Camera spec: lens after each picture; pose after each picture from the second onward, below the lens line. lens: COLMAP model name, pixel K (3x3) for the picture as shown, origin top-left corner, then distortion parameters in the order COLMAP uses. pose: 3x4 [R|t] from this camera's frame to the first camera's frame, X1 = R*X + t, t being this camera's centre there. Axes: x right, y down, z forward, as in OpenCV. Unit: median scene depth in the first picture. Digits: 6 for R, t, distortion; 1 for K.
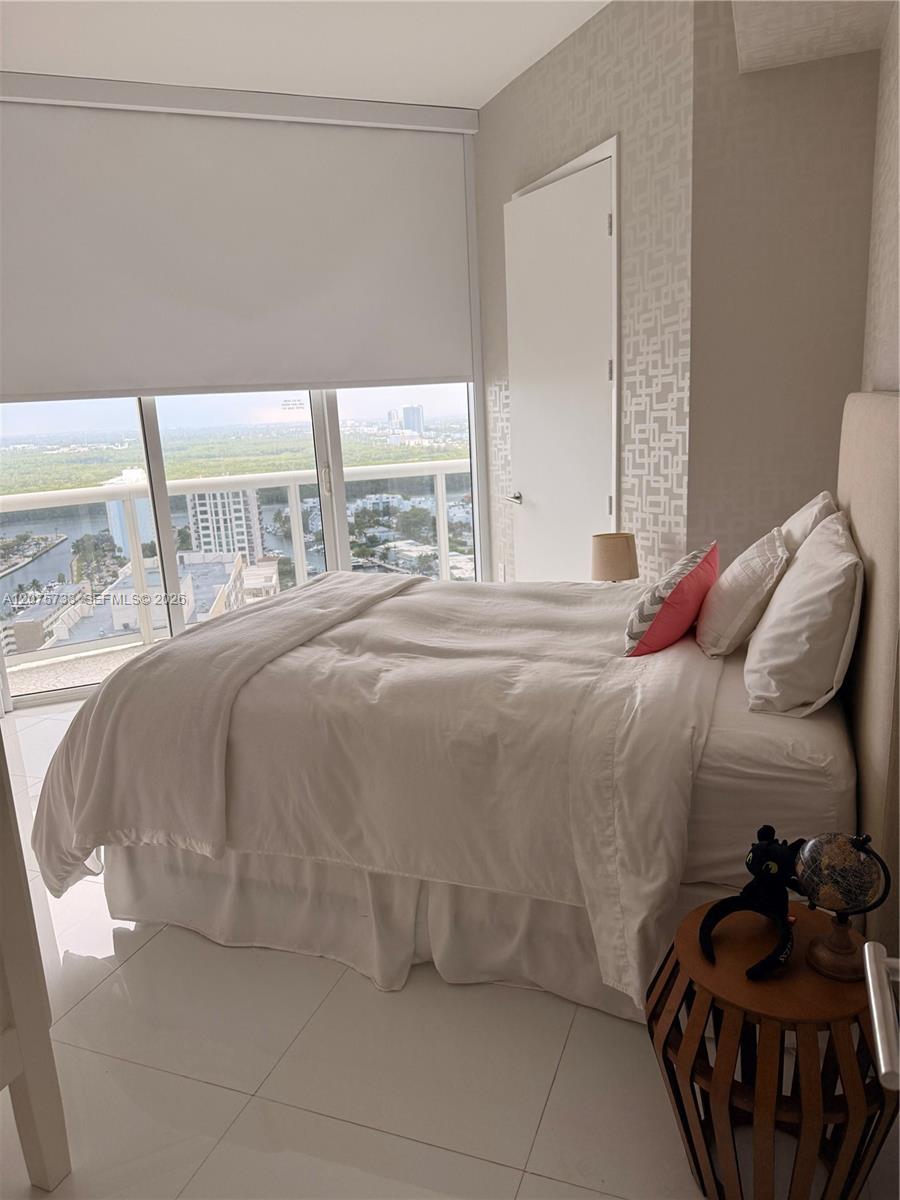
lens RADIAL K [[830.7, 0, 449.4], [0, 830.7, 609.1], [0, 0, 1]] dist [0.137426, -0.247217]
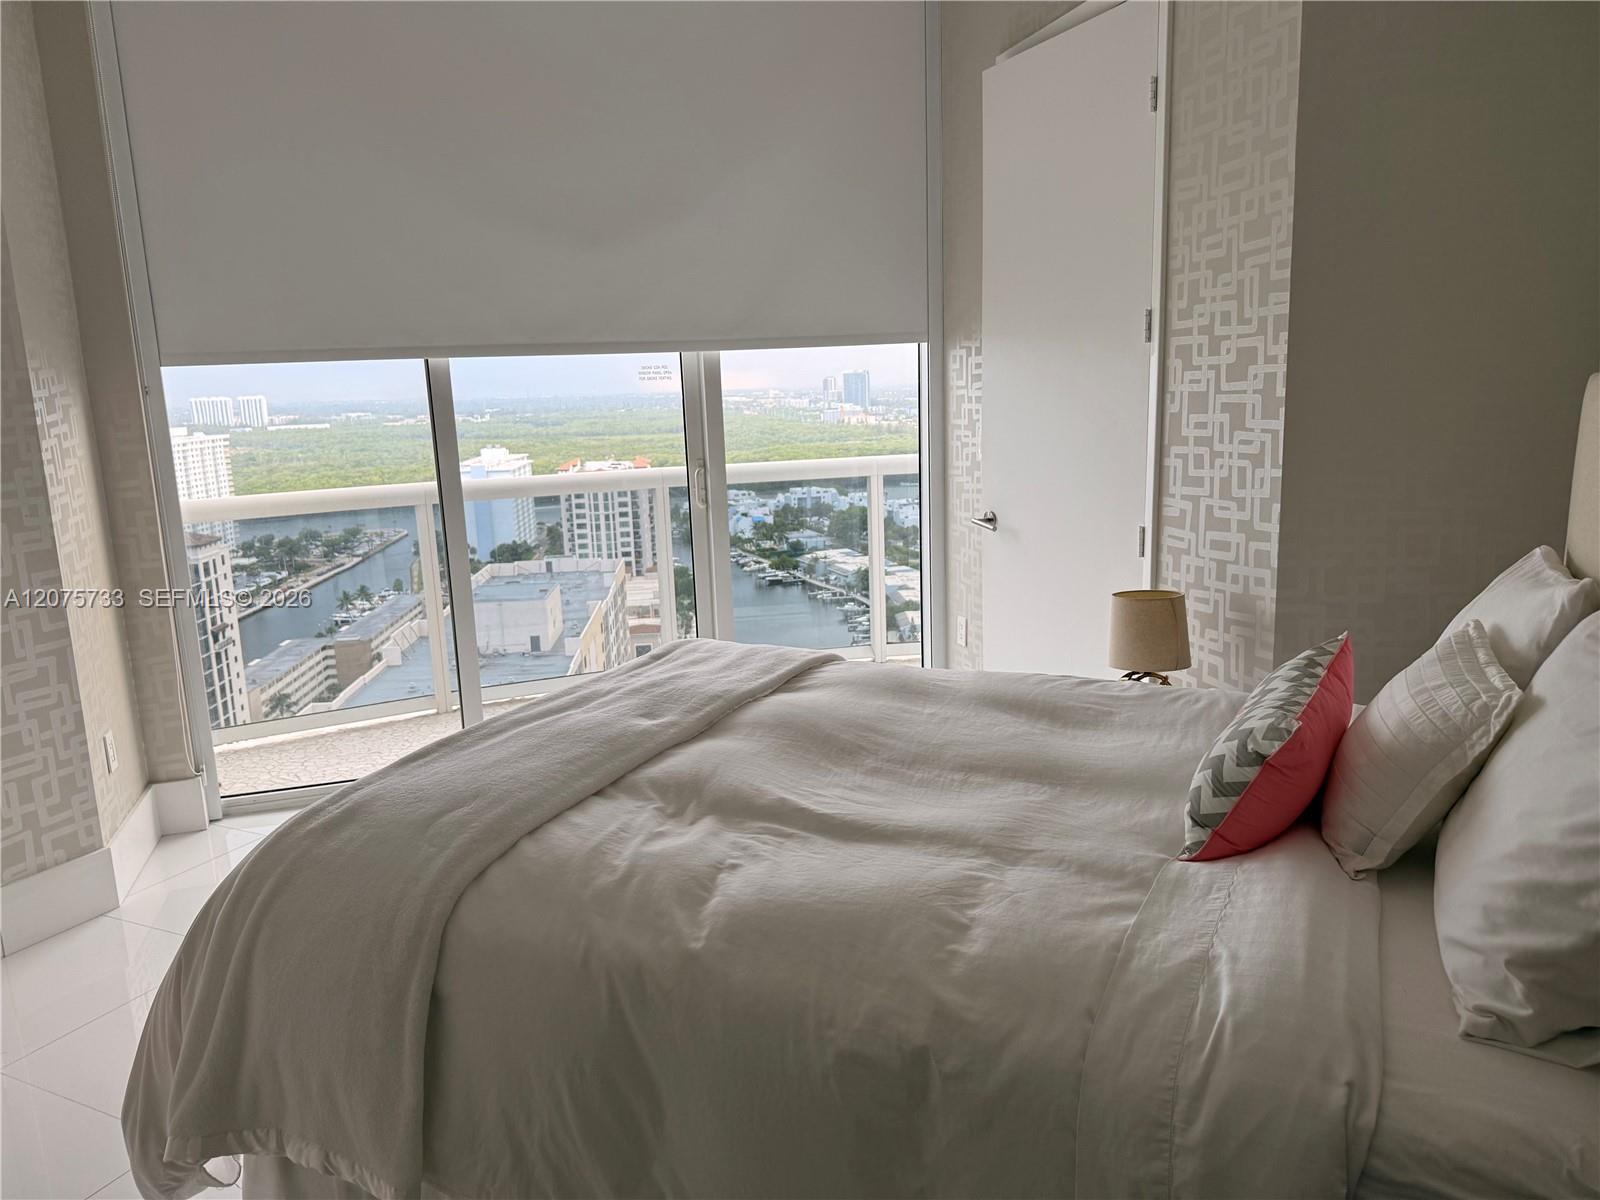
lens RADIAL K [[1107.5, 0, 800.0], [0, 1107.5, 600.0], [0, 0, 1]] dist [0.137426, -0.247217]
pose [[0.995640, 0.033348, -0.087115, 0.016707], [-0.036463, 0.998742, -0.034418, -0.049143], [0.085858, 0.037444, 0.995604, 0.177513]]
